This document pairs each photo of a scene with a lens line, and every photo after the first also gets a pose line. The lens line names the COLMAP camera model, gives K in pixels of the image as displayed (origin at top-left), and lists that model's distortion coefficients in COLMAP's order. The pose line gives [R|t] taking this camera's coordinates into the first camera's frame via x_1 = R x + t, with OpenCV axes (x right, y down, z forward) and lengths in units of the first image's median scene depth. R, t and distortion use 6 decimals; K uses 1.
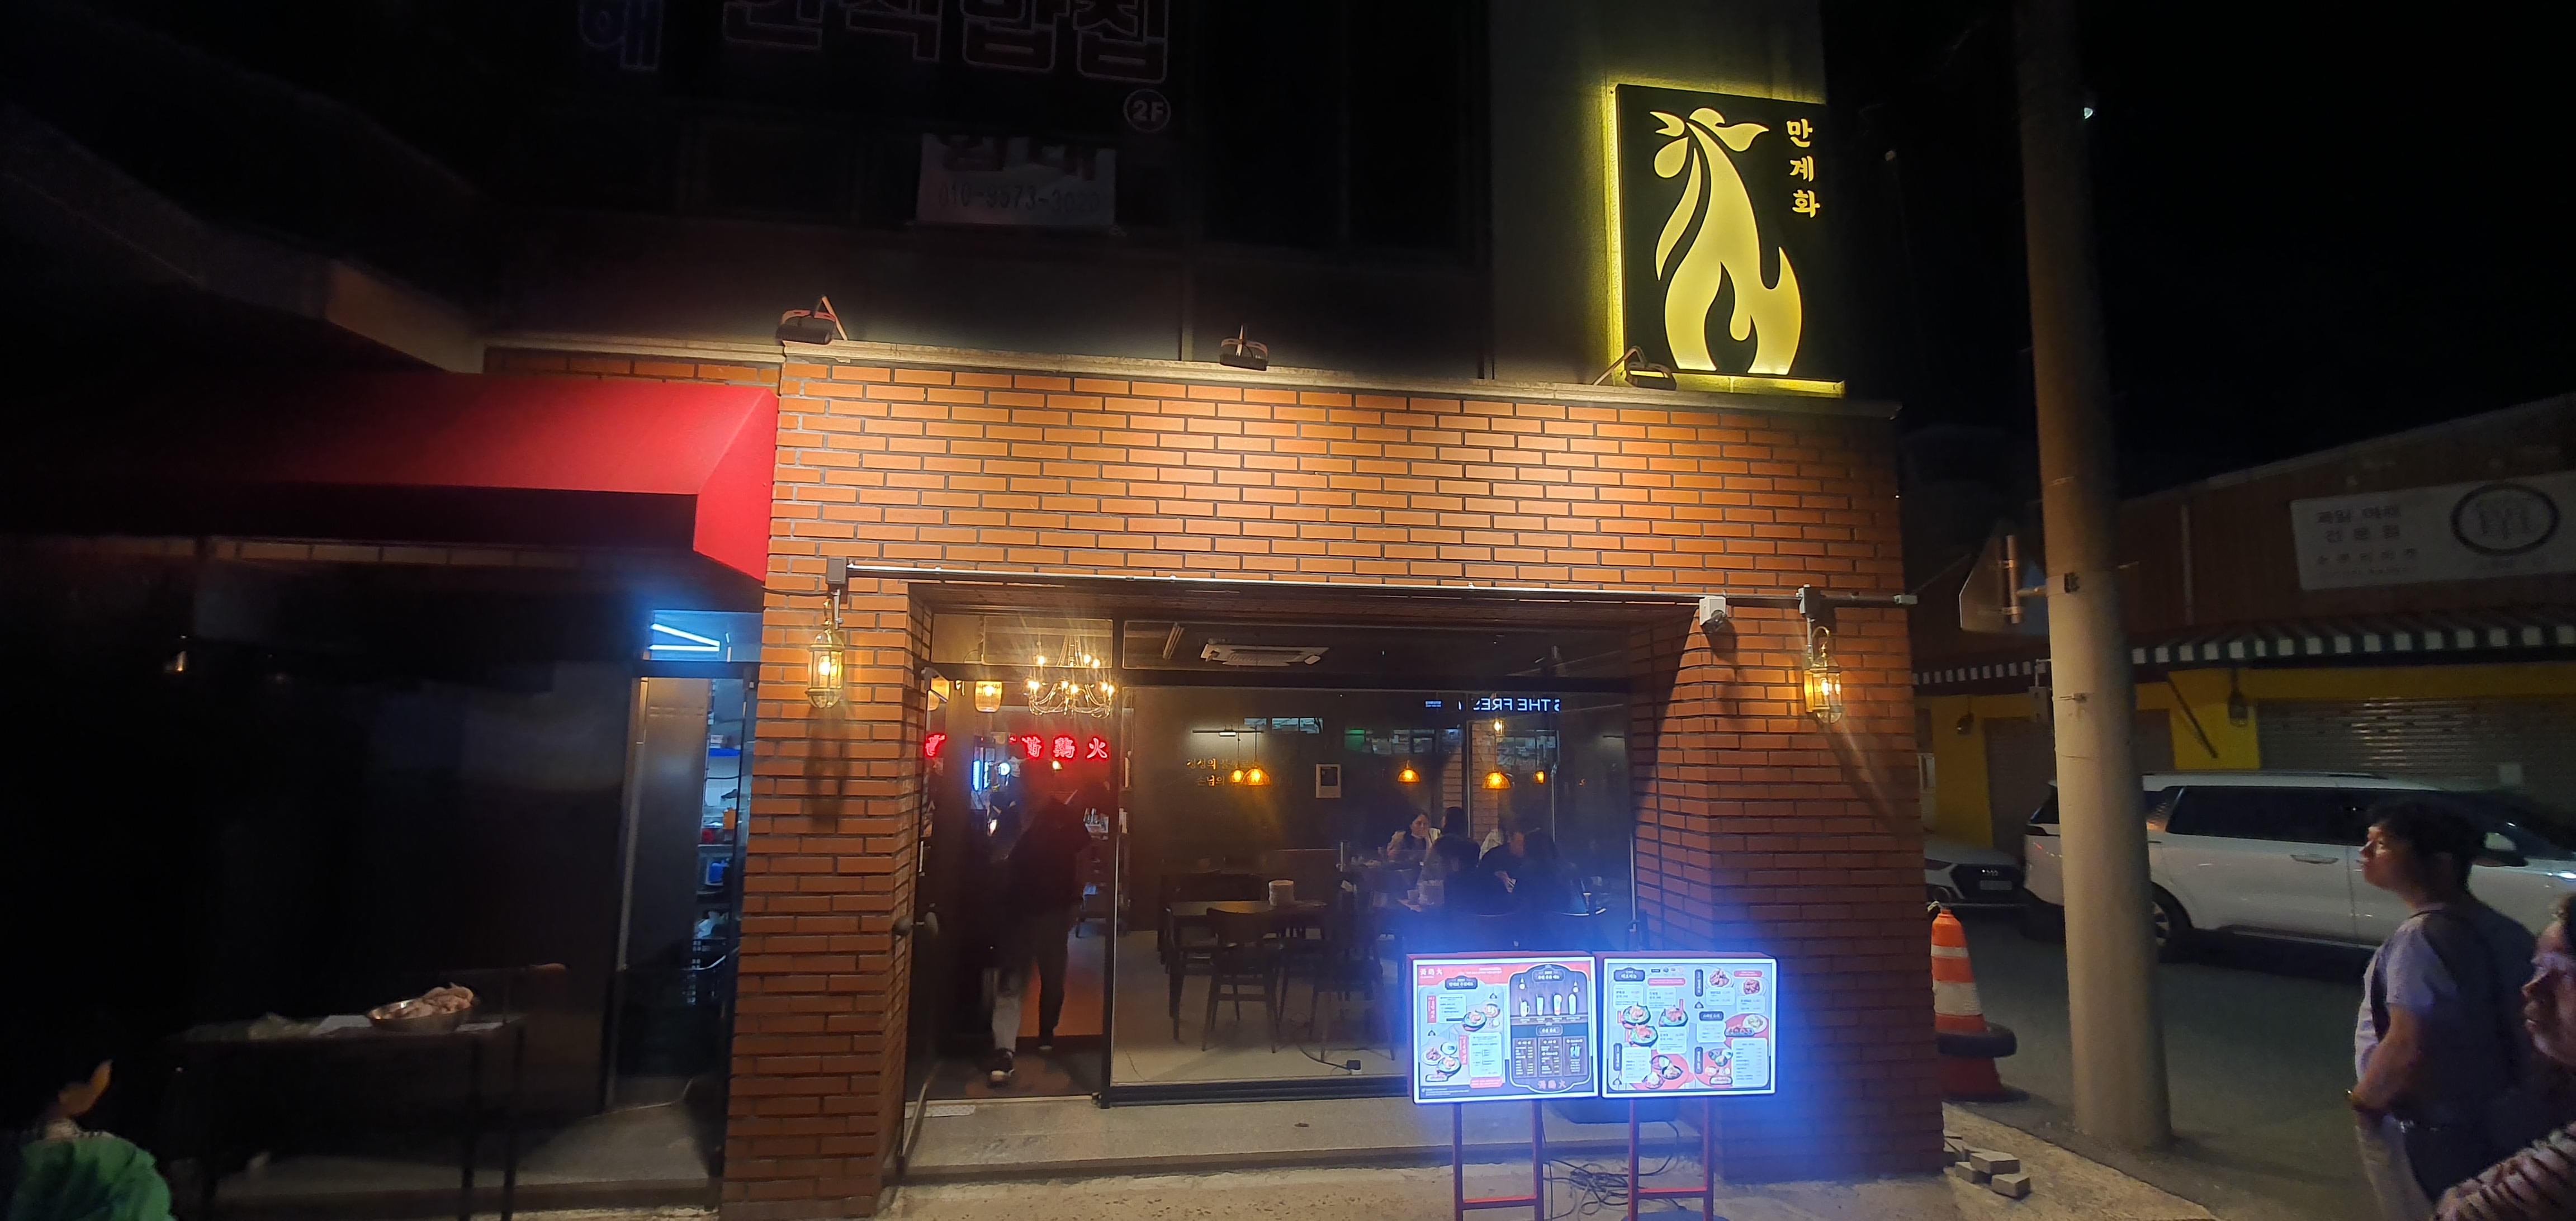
lens RADIAL K [[1046.0, 0, 1288.9], [0, 1046.0, 613.6], [0, 0, 1]] dist [-0.007199, -0.000077]
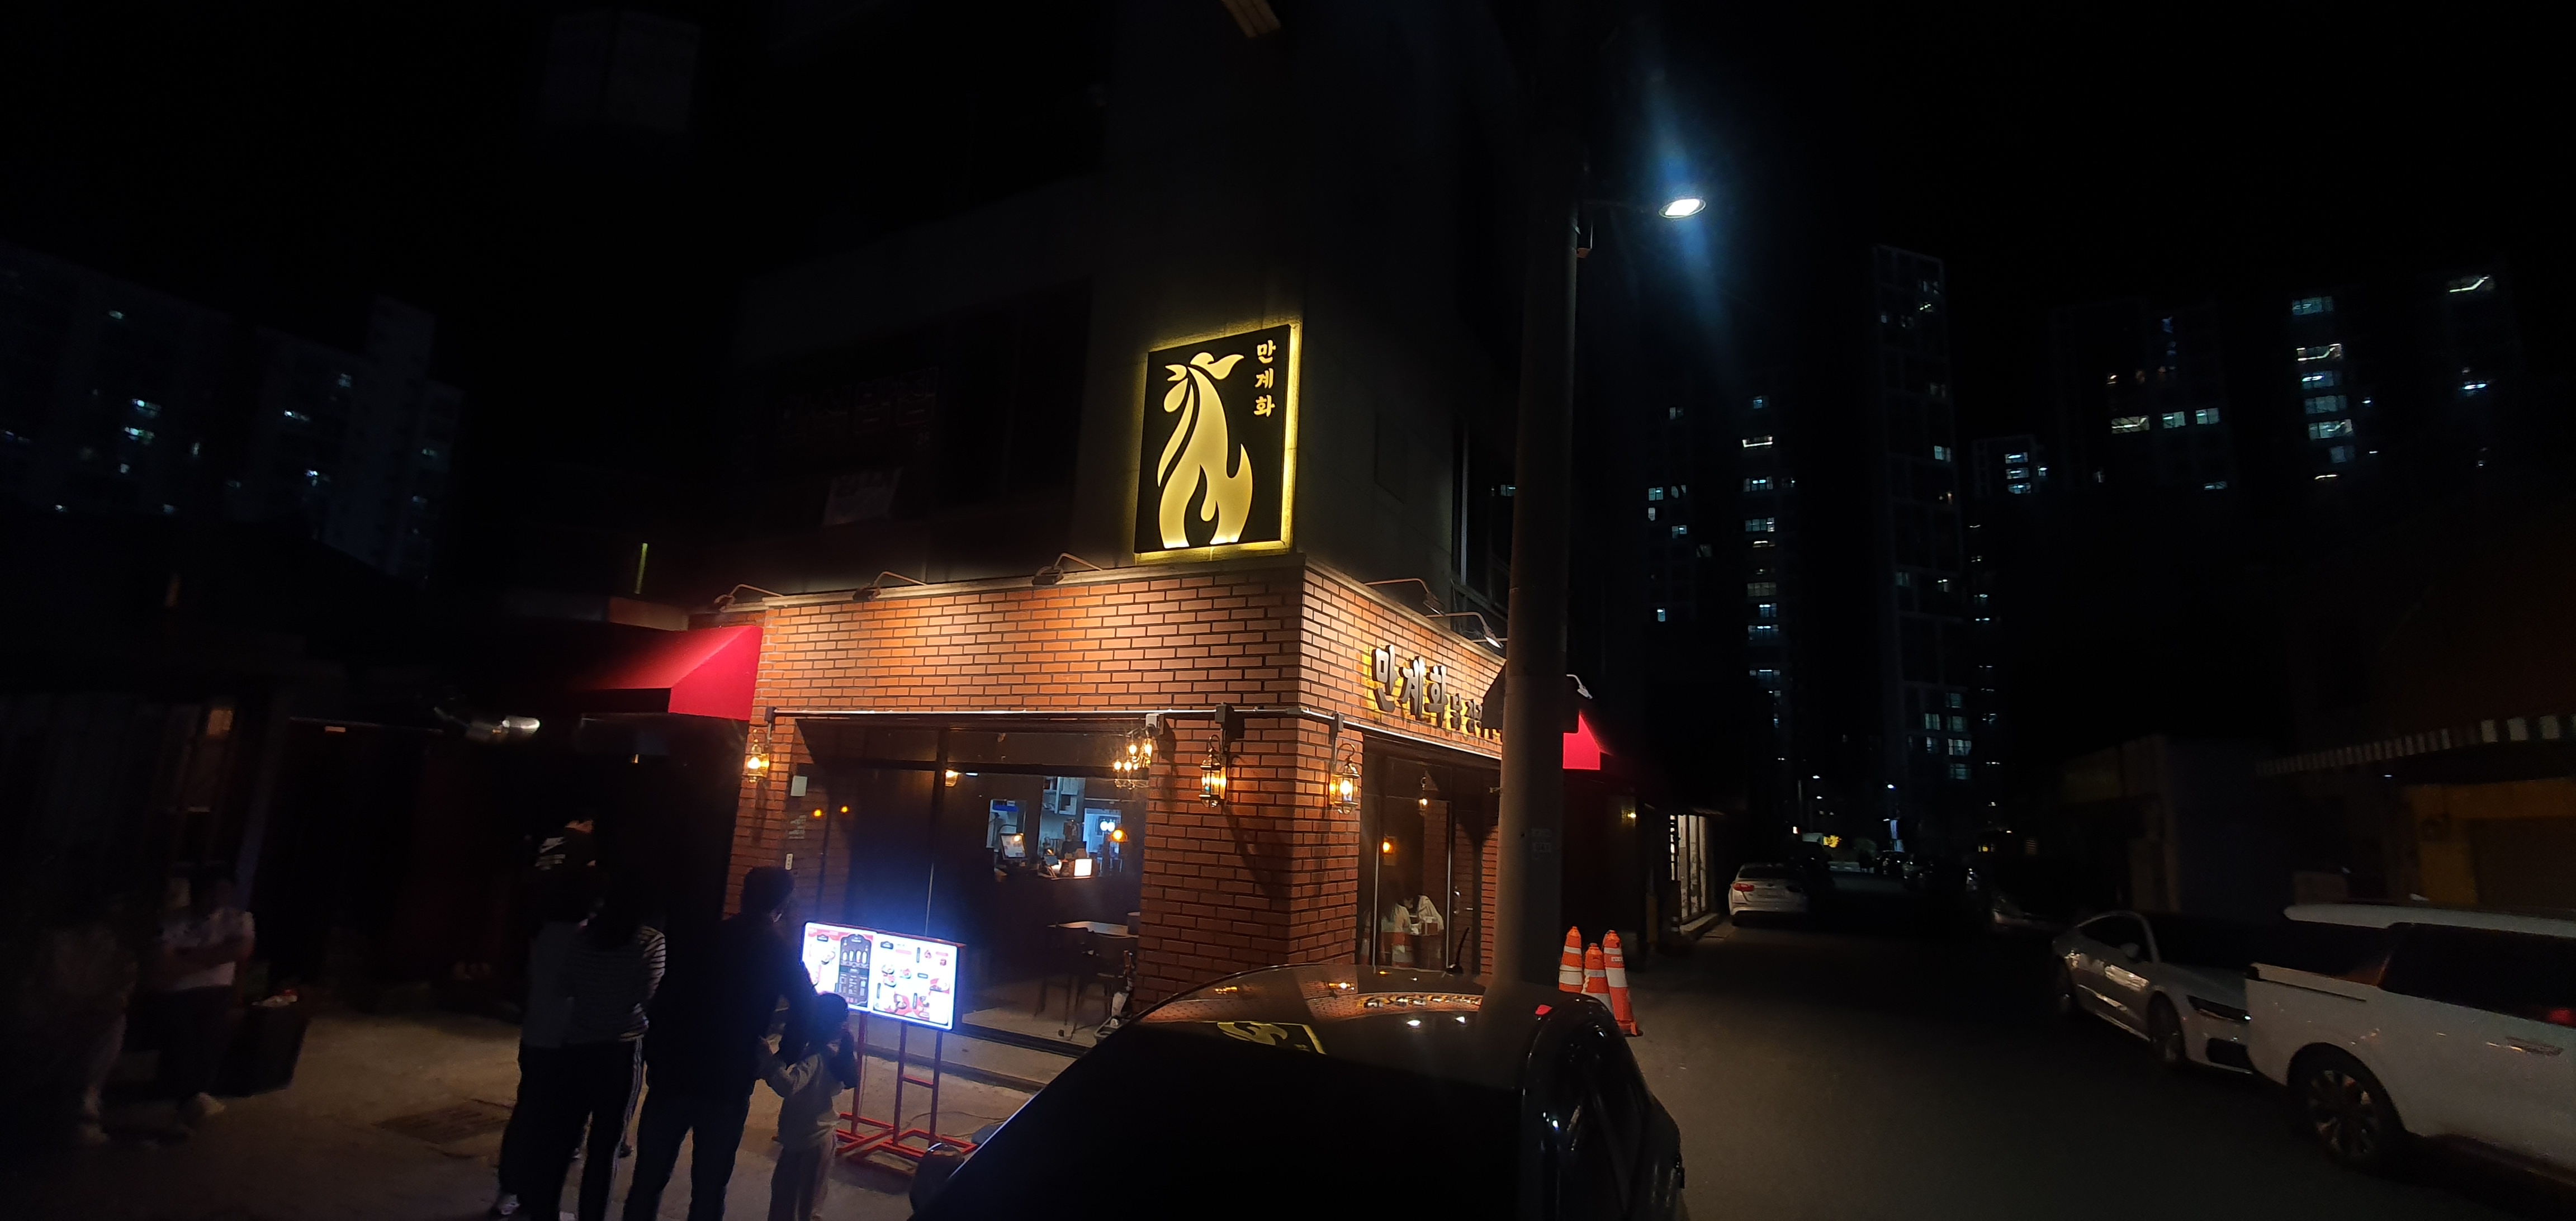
lens RADIAL K [[1046.0, 0, 1288.0], [0, 1046.0, 610.8], [0, 0, 1]] dist [-0.007199, -0.000077]
pose [[0.808498, -0.079920, -0.583047, 1.369760], [0.037943, 0.995753, -0.083877, -0.028715], [0.587275, 0.045691, 0.808097, -0.033809]]
